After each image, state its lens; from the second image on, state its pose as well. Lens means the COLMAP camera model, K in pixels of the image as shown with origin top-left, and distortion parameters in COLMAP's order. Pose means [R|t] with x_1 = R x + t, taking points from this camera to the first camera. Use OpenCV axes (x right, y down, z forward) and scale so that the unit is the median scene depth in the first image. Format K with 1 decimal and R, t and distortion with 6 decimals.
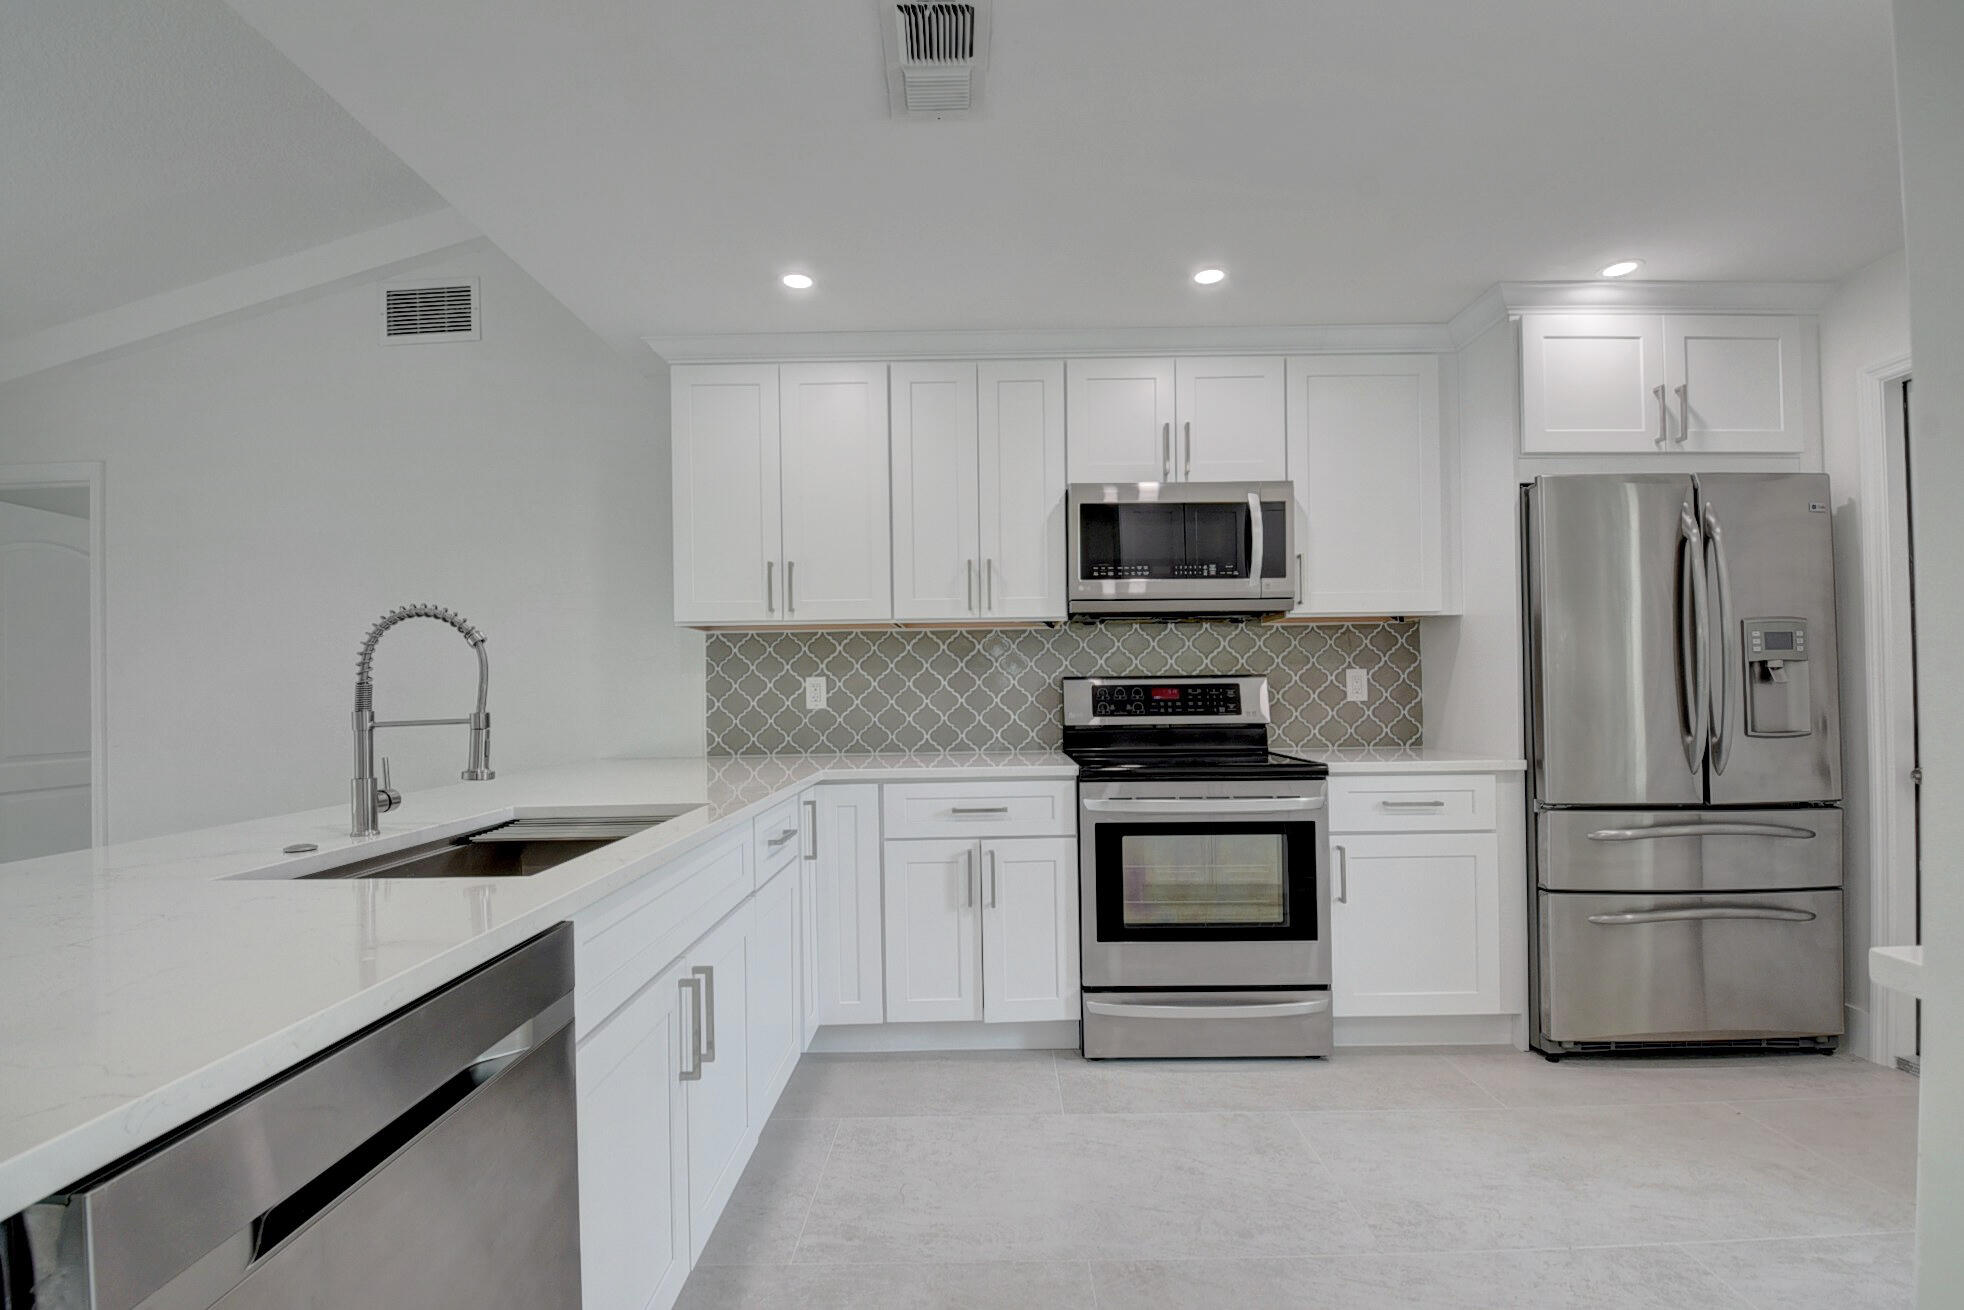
lens RADIAL K [[870.7, 0, 978.5], [0, 870.7, 679.0], [0, 0, 1]] dist [0.014986, -0.023827]
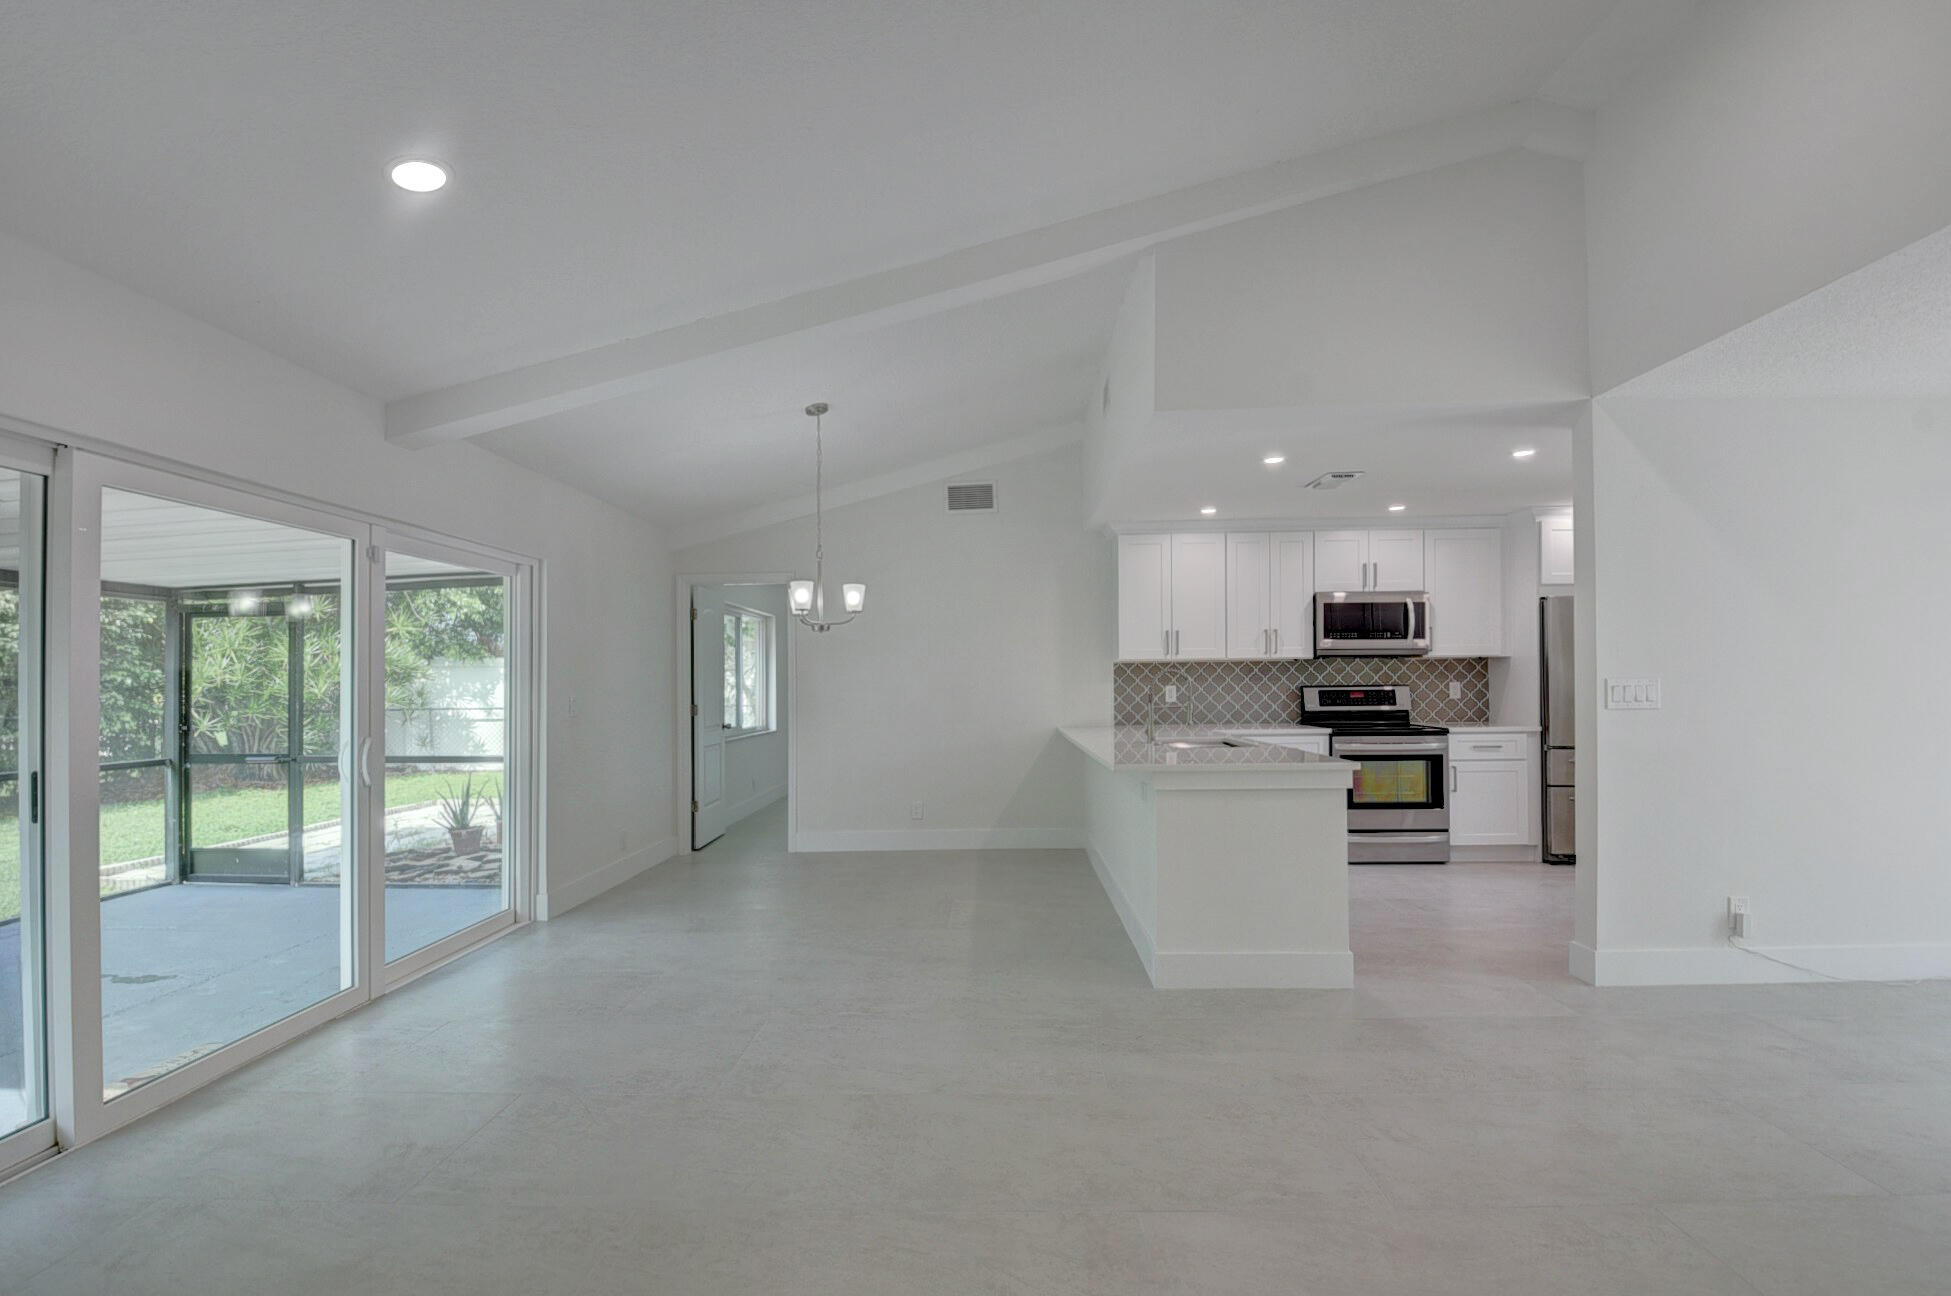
lens RADIAL K [[882.7, 0, 962.2], [0, 882.7, 677.8], [0, 0, 1]] dist [-0.004627, -0.000772]
pose [[0.999289, 0.001926, -0.037656, -0.647260], [-0.001612, 0.999964, 0.008363, -0.039335], [0.037671, -0.008296, 0.999256, -1.101526]]
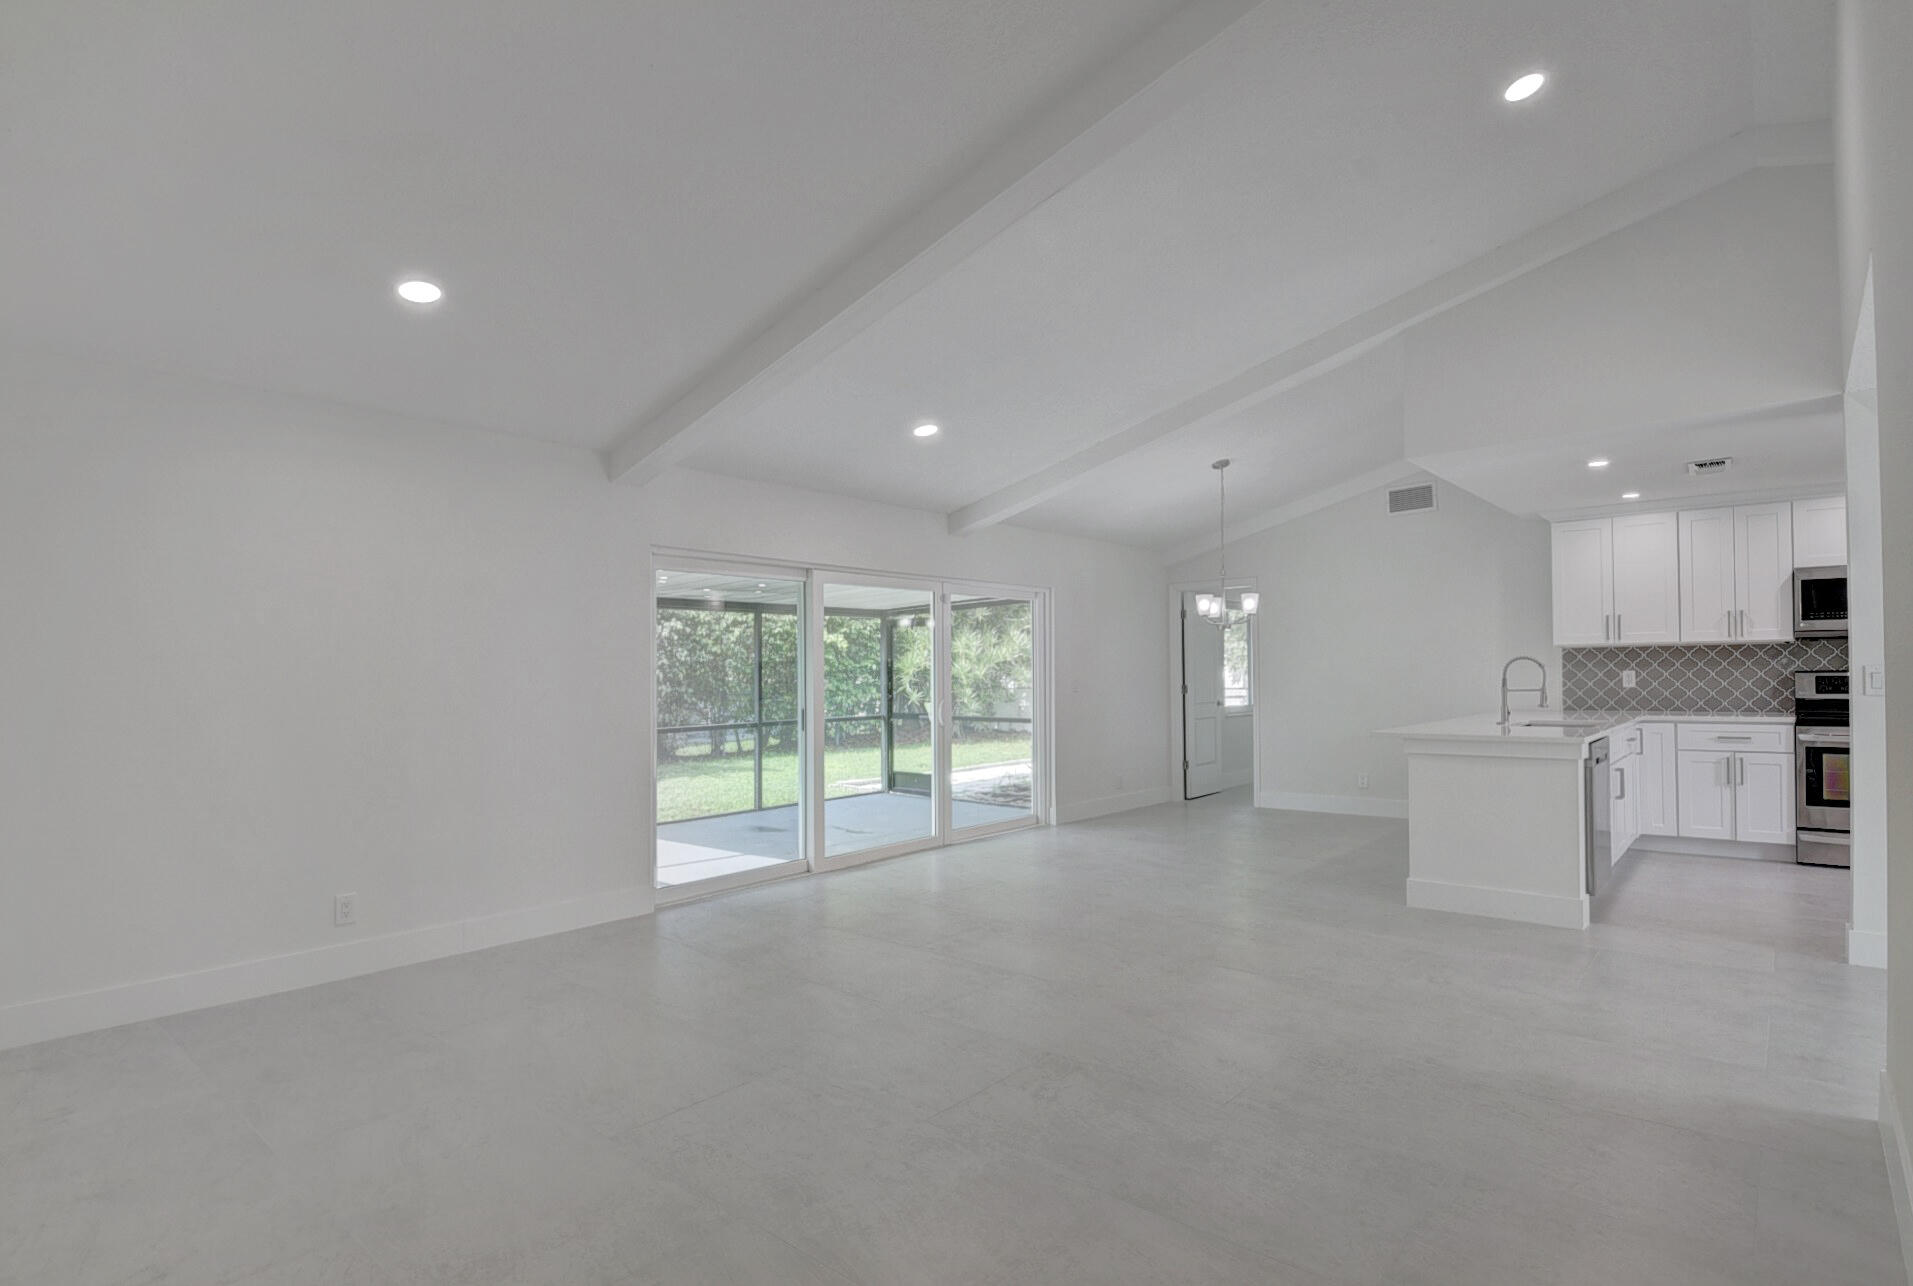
lens RADIAL K [[939.8, 0, 986.2], [0, 939.8, 664.8], [0, 0, 1]] dist [-0.000620, -0.019072]
pose [[0.765215, -0.000953, -0.643774, 0.059494], [0.010246, 0.999890, 0.010700, -0.056756], [0.643693, -0.014784, 0.765141, -1.627626]]
